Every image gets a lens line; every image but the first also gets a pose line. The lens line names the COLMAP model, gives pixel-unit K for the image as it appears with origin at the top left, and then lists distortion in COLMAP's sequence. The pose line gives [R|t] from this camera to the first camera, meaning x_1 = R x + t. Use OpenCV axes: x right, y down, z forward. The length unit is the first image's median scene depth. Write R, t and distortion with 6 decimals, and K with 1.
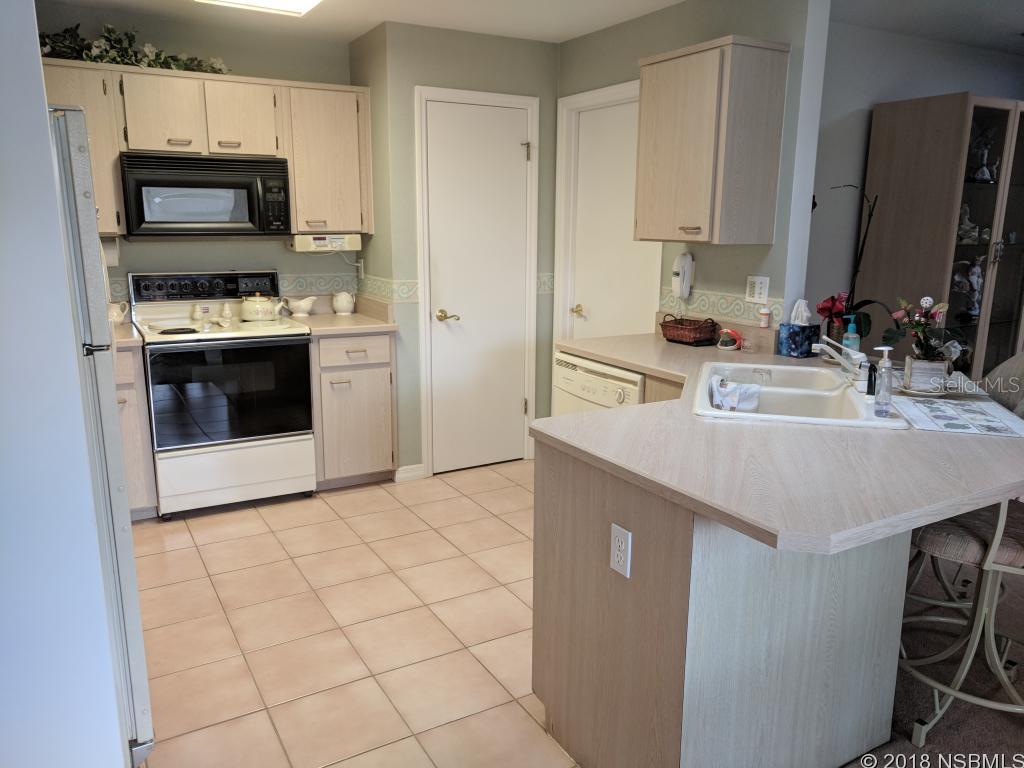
lens RADIAL K [[771.4, 0, 510.9], [0, 771.4, 382.6], [0, 0, 1]] dist [0.002969, 0.005460]
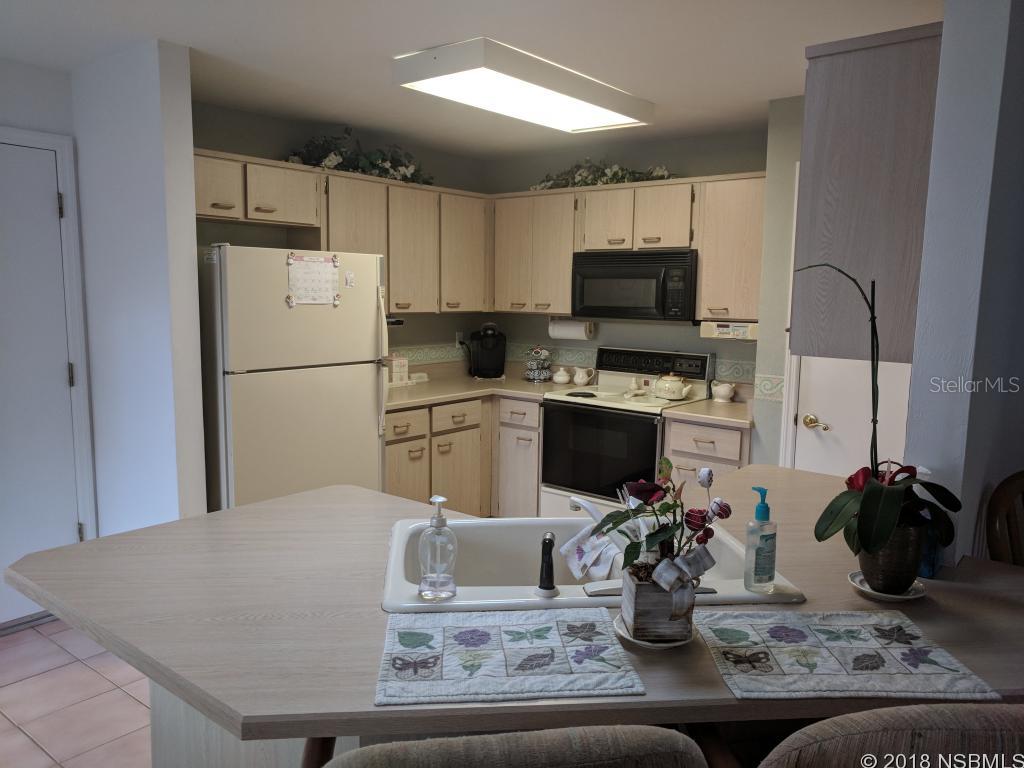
lens RADIAL K [[771.4, 0, 511.8], [0, 771.4, 389.8], [0, 0, 1]] dist [0.002969, 0.005460]
pose [[0.366799, 0.118502, -0.922722, 0.588341], [-0.210059, 0.976789, 0.041943, -0.091647], [0.906275, 0.178441, 0.383177, 0.391249]]
